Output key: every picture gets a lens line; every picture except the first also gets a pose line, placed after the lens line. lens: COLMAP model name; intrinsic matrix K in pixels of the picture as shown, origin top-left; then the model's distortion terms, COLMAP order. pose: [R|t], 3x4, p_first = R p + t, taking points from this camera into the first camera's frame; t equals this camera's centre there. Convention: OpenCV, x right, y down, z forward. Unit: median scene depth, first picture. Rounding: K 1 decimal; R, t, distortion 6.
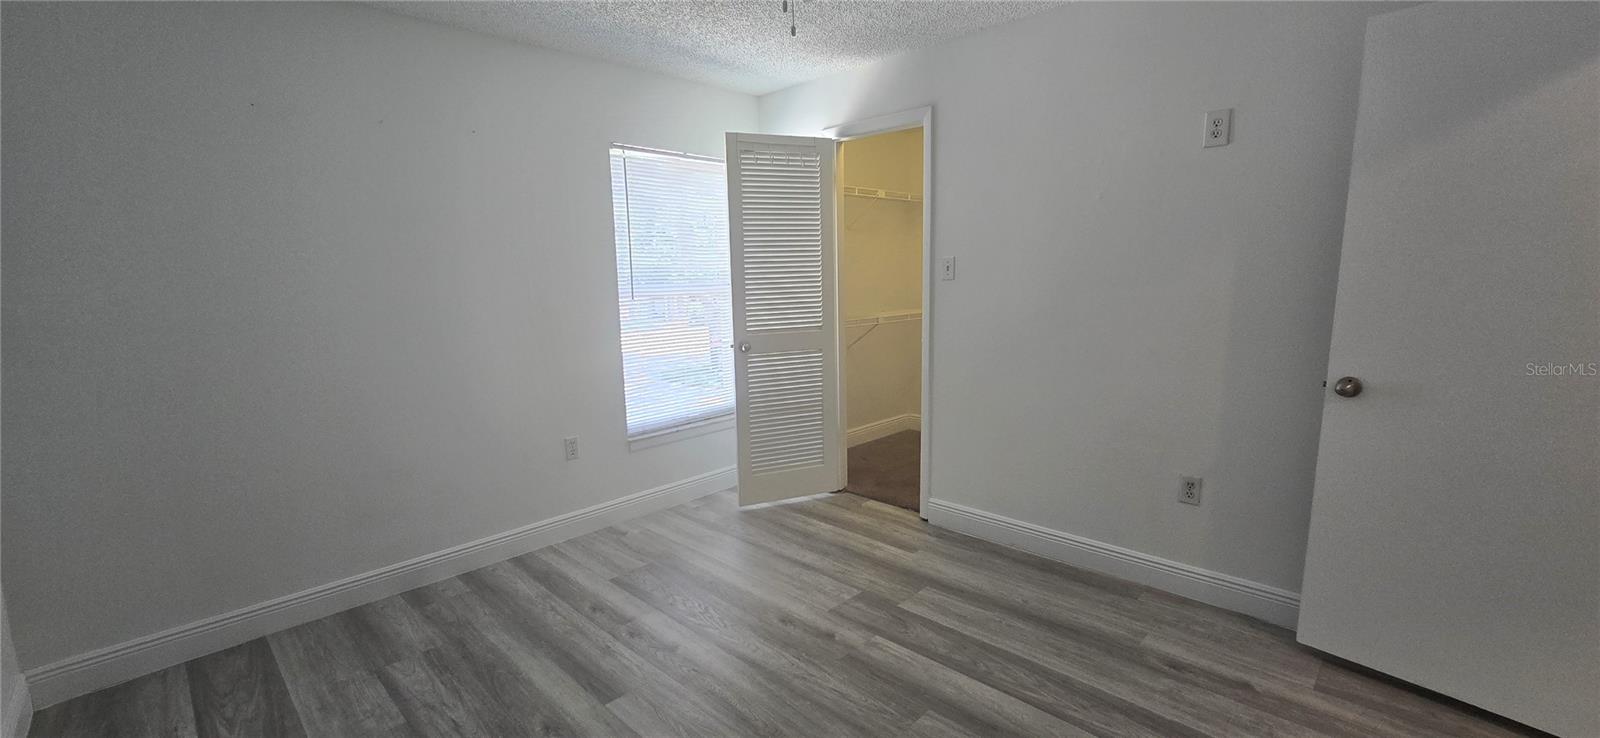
lens RADIAL K [[652.6, 0, 794.9], [0, 652.6, 376.5], [0, 0, 1]] dist [-0.001467, 0.000097]
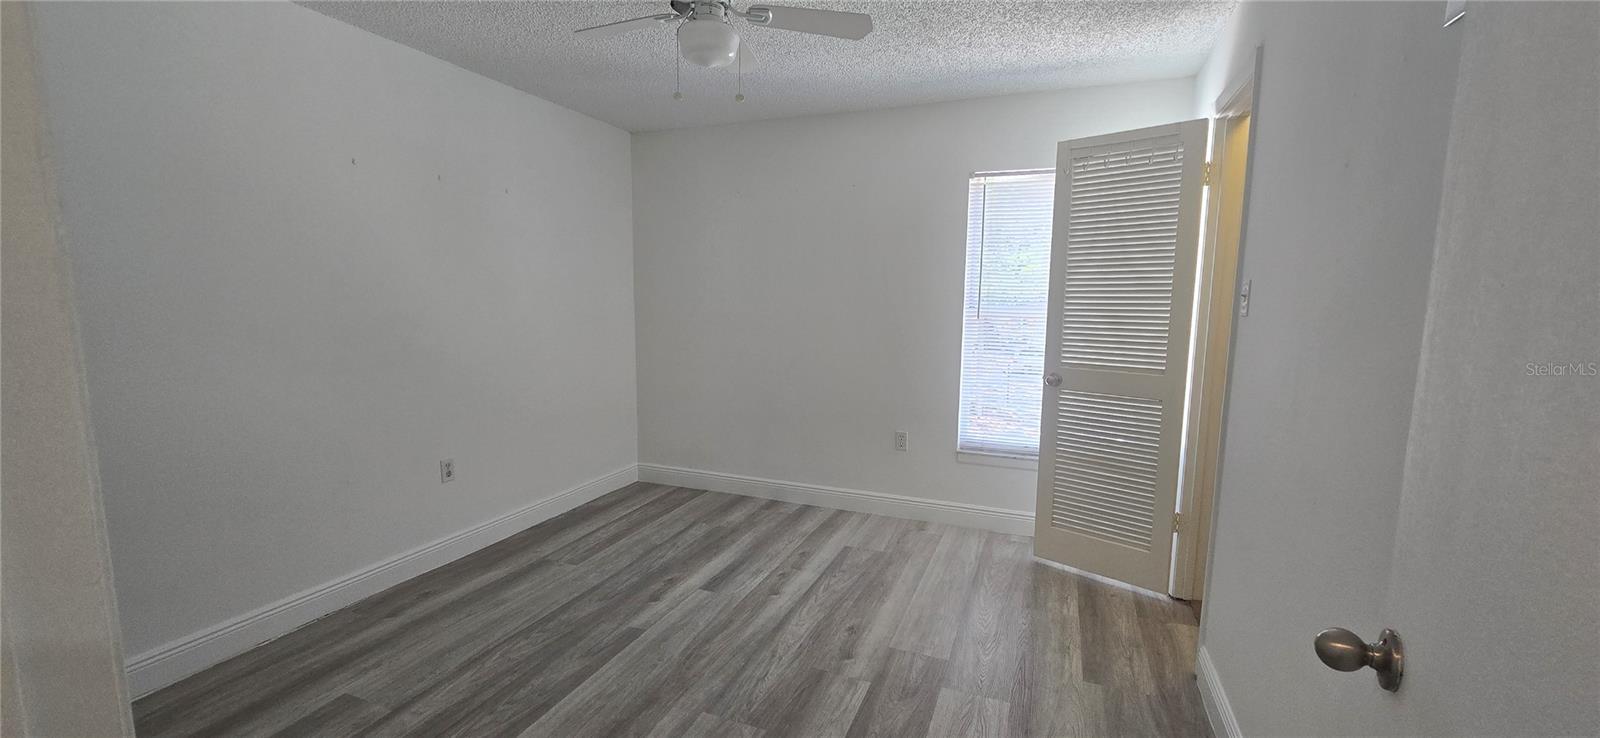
lens RADIAL K [[652.6, 0, 794.9], [0, 652.6, 376.5], [0, 0, 1]] dist [-0.001467, 0.000097]
pose [[0.382528, 0.140311, -0.913228, 0.635056], [-0.168798, 0.982380, 0.080230, -0.065174], [0.908394, 0.123461, 0.399472, 0.345370]]
